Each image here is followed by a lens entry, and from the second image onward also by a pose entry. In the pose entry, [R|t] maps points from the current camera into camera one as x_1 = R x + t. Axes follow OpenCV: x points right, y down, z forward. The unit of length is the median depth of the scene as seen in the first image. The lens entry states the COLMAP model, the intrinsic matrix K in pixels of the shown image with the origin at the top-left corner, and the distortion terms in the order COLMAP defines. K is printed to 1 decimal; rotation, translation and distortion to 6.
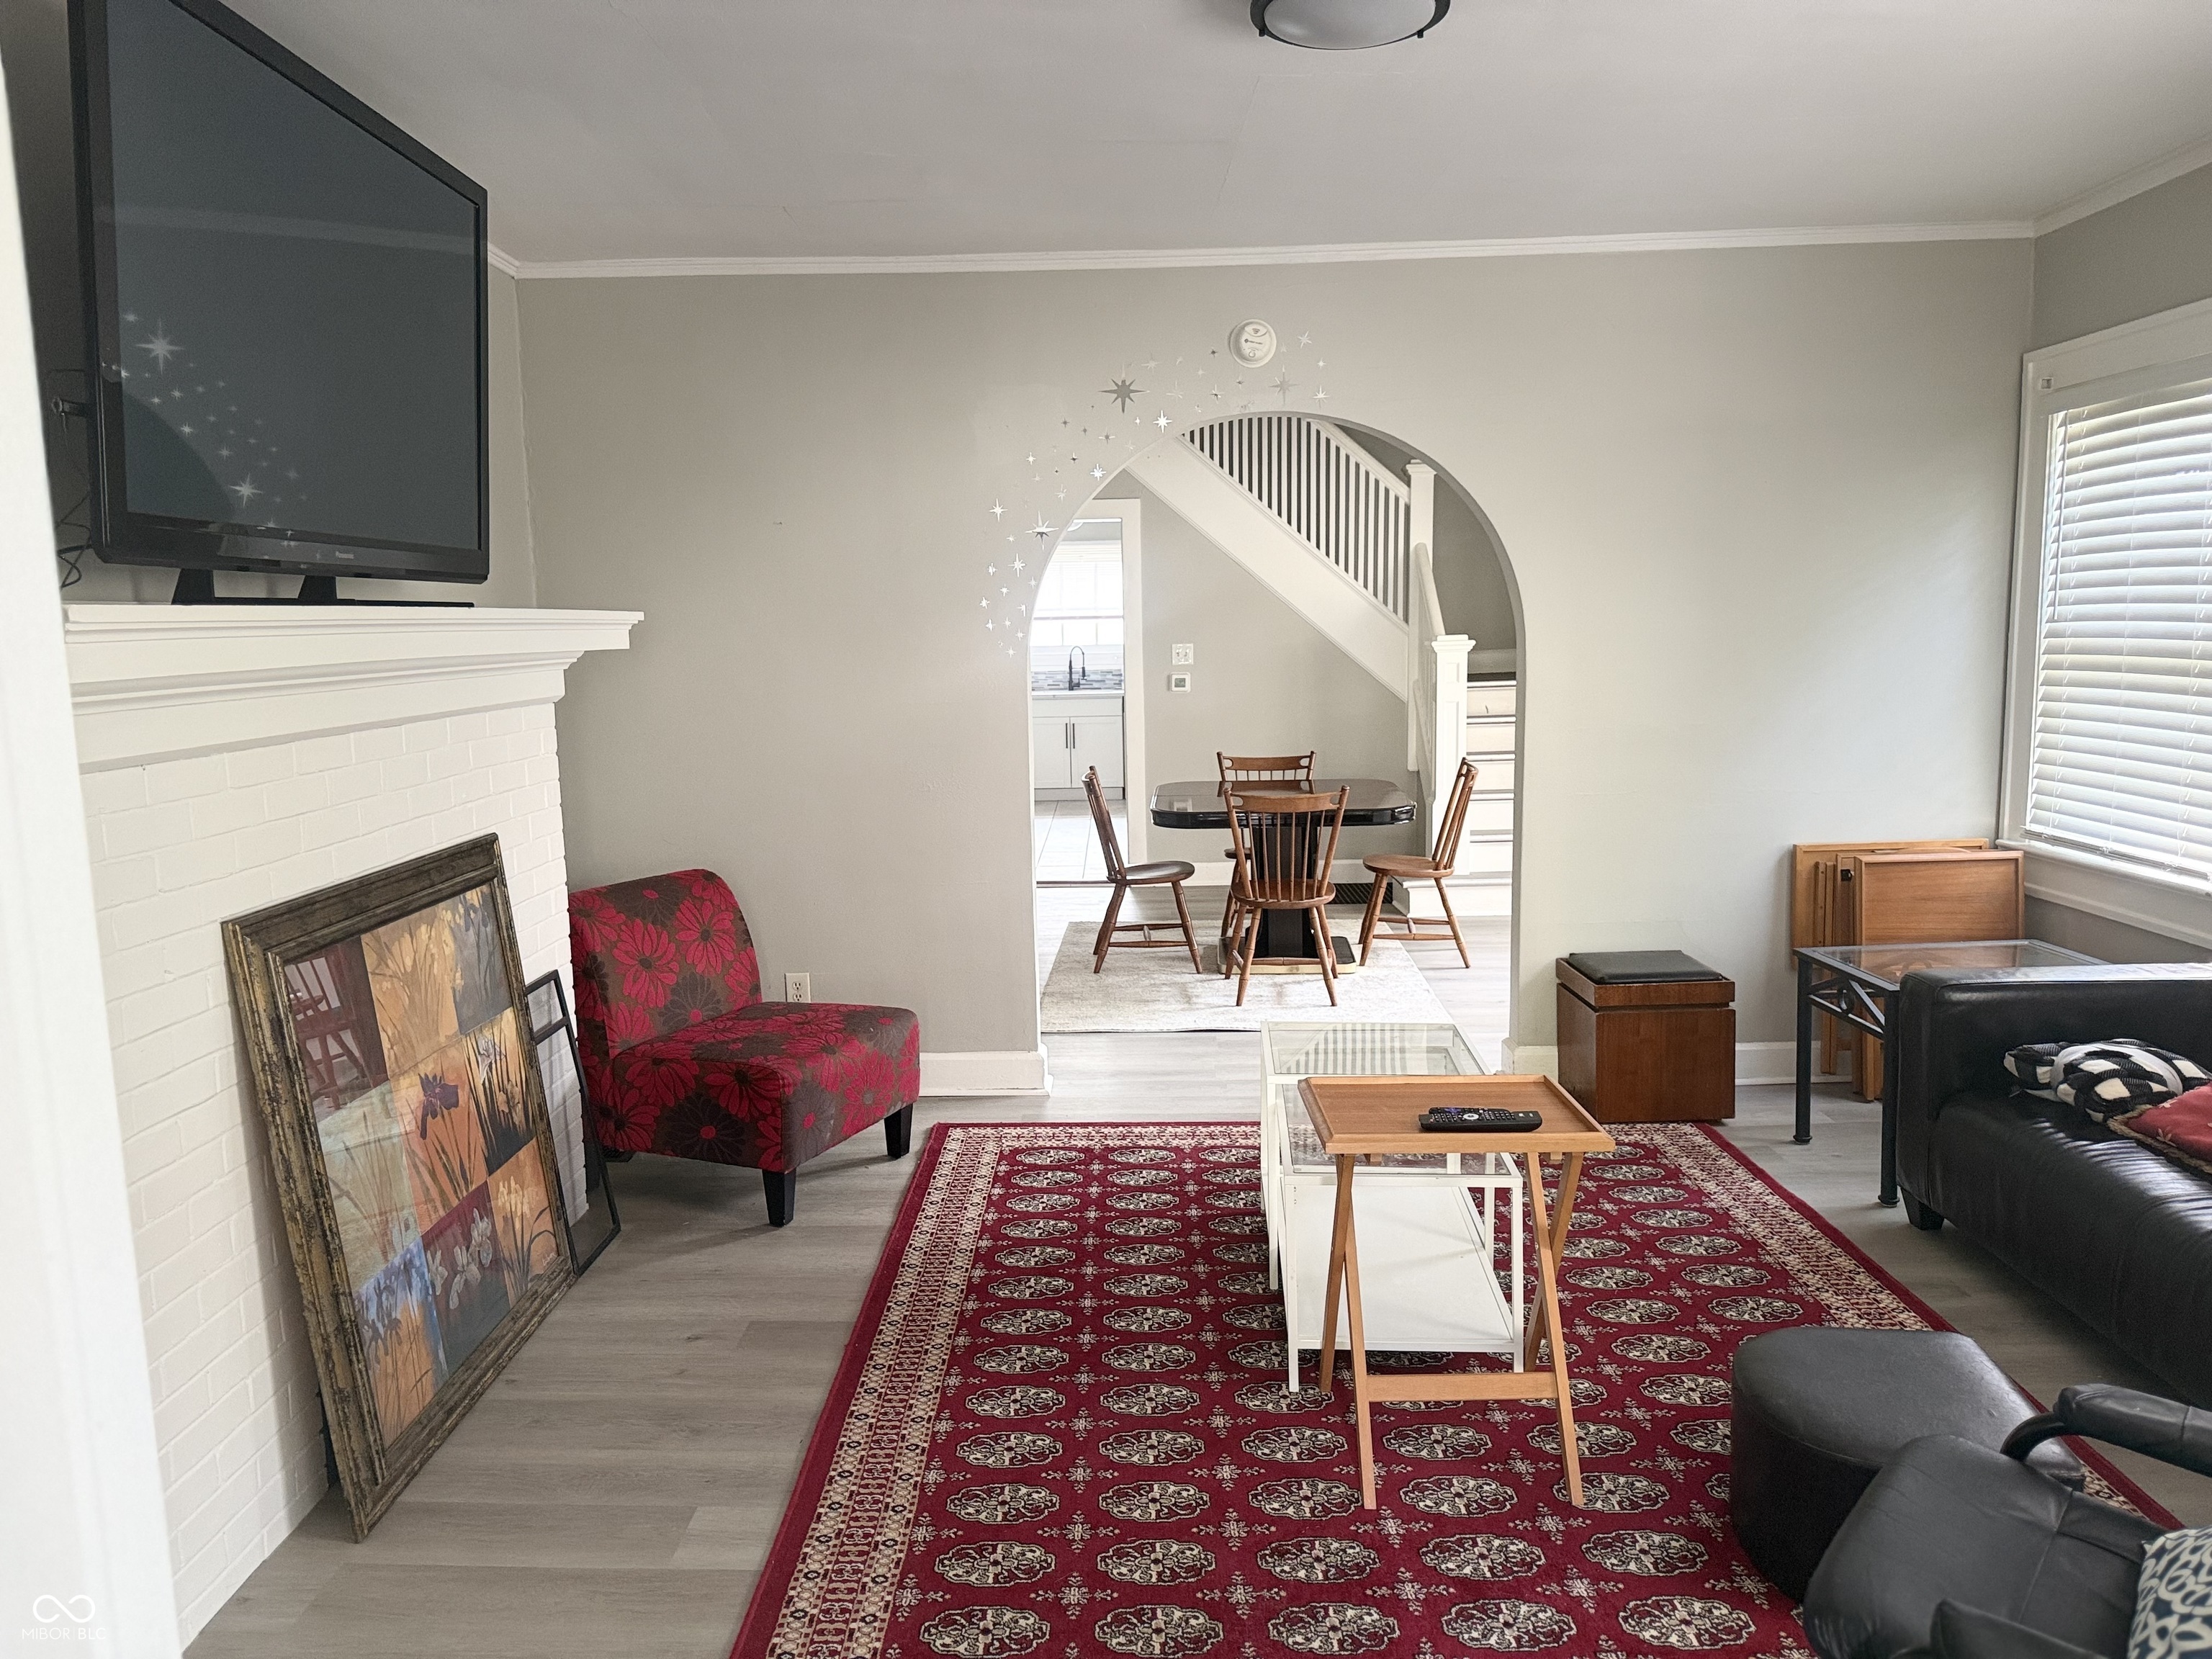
lens RADIAL K [[1599.2, 0, 1109.1], [0, 1599.2, 817.2], [0, 0, 1]] dist [0.067634, -0.090066]
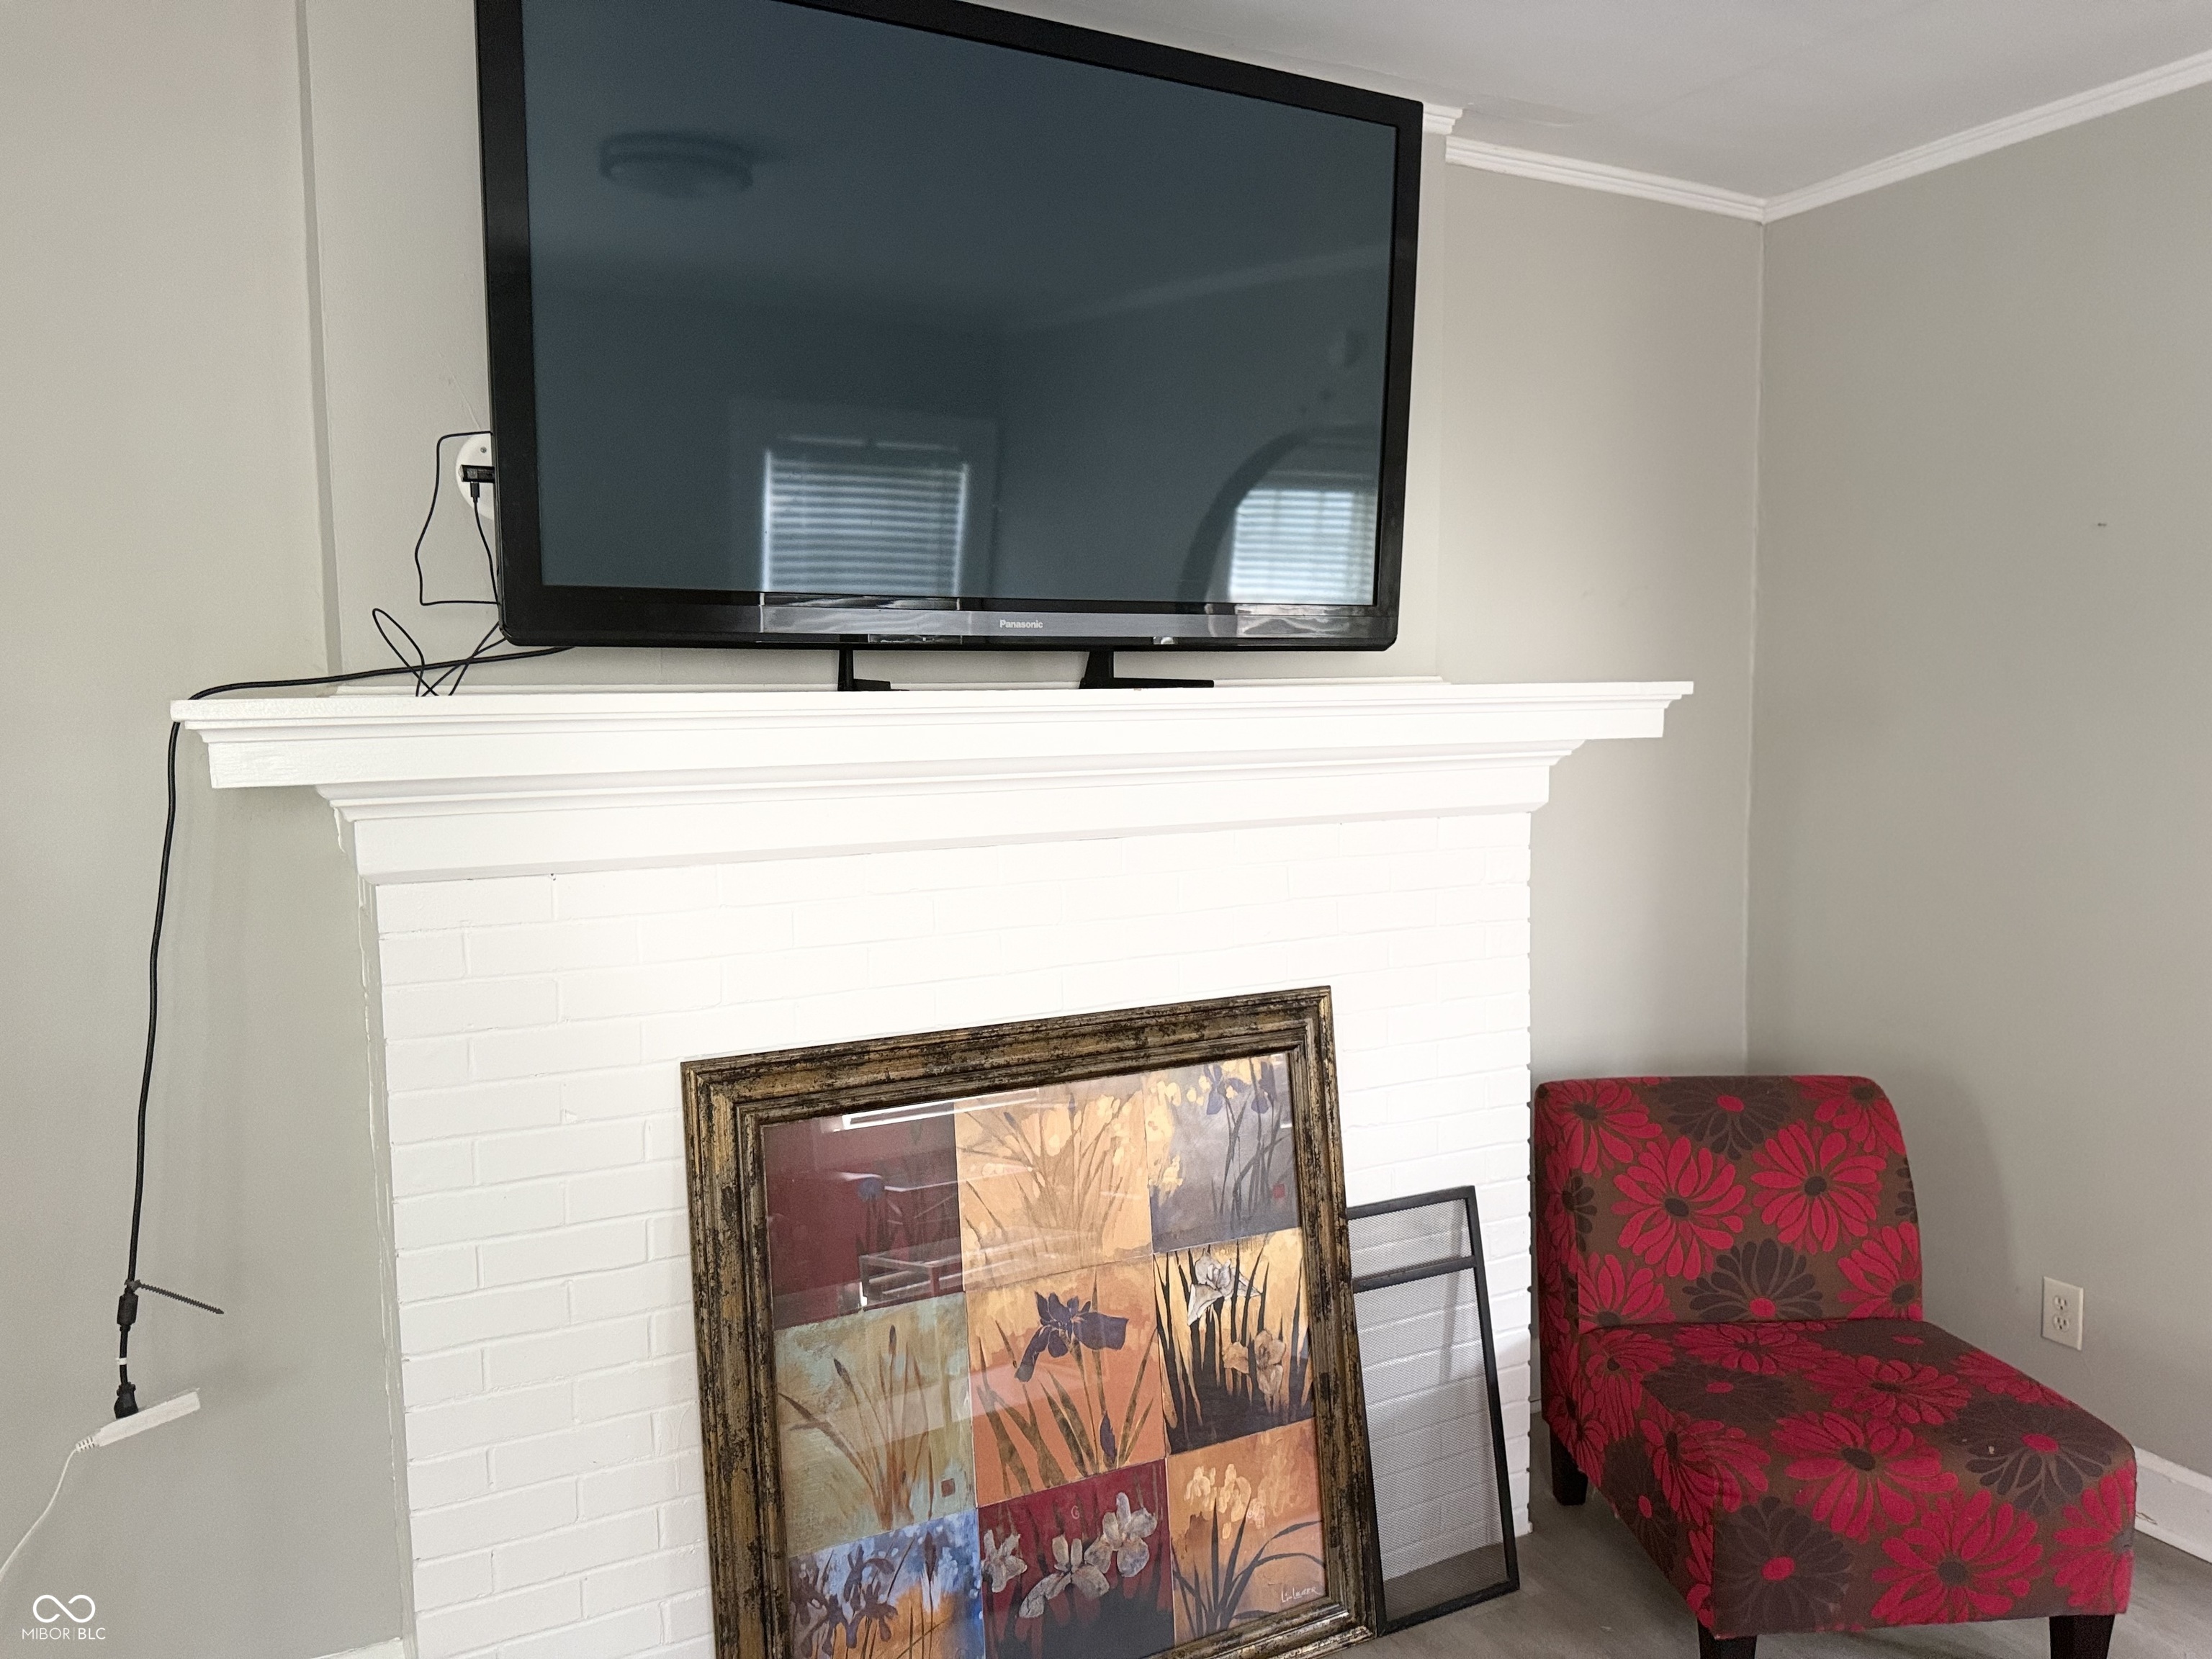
lens RADIAL K [[1599.2, 0, 1109.1], [0, 1599.2, 817.2], [0, 0, 1]] dist [0.067634, -0.090066]
pose [[0.471112, 0.057758, -0.880180, 0.232699], [-0.092223, 0.995610, 0.015970, -0.075993], [0.877239, 0.073649, 0.474371, 0.601252]]
